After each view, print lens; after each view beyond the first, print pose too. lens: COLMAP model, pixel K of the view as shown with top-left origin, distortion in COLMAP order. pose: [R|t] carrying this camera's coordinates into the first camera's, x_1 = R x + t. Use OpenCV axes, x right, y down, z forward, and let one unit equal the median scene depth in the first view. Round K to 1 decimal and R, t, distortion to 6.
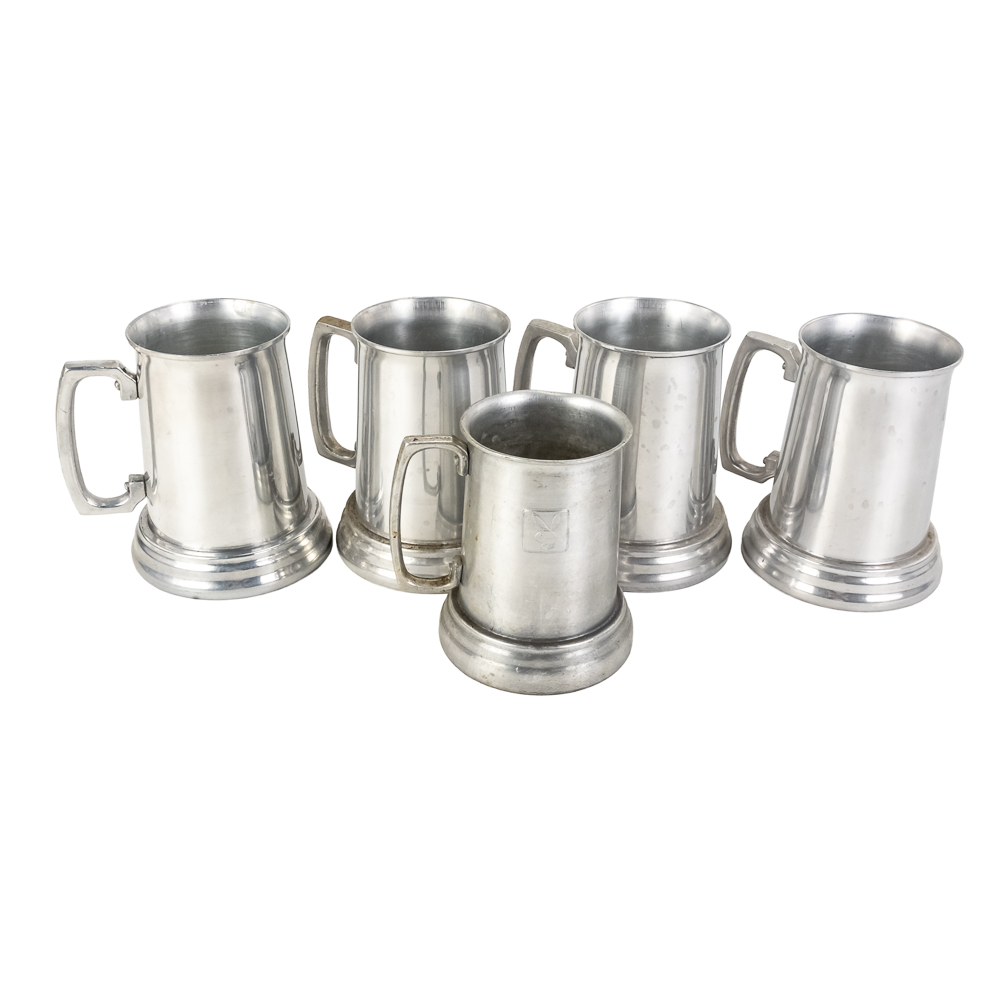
lens RADIAL K [[1109.2, 0, 508.3], [0, 1109.2, 501.9], [0, 0, 1]] dist [-0.062792, -0.000289]
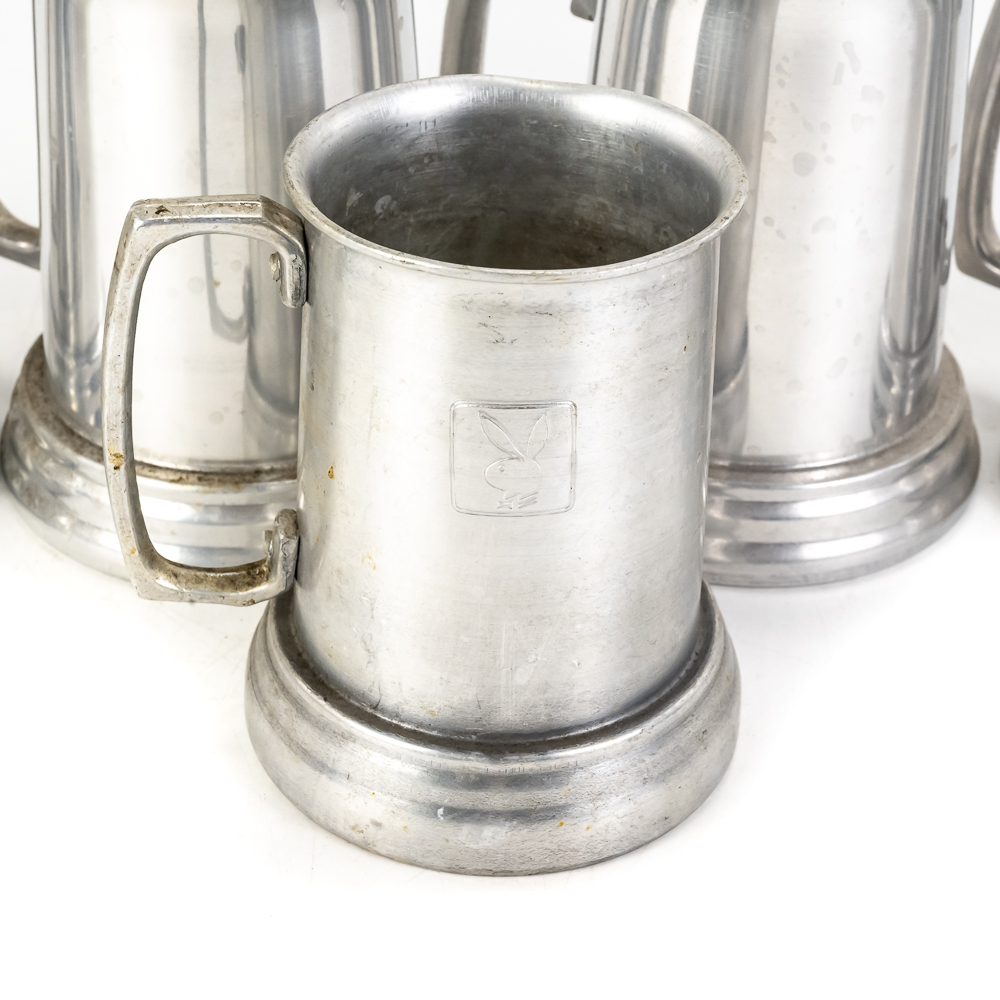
lens RADIAL K [[2232.1, 0, 500.0], [0, 2232.1, 500.0], [0, 0, 1]] dist [0.030151, -0.136859]
pose [[0.999846, -0.002917, 0.017298, 0.014628], [0.001427, 0.996333, 0.085554, -0.021619], [-0.017485, -0.085516, 0.996183, 0.228292]]
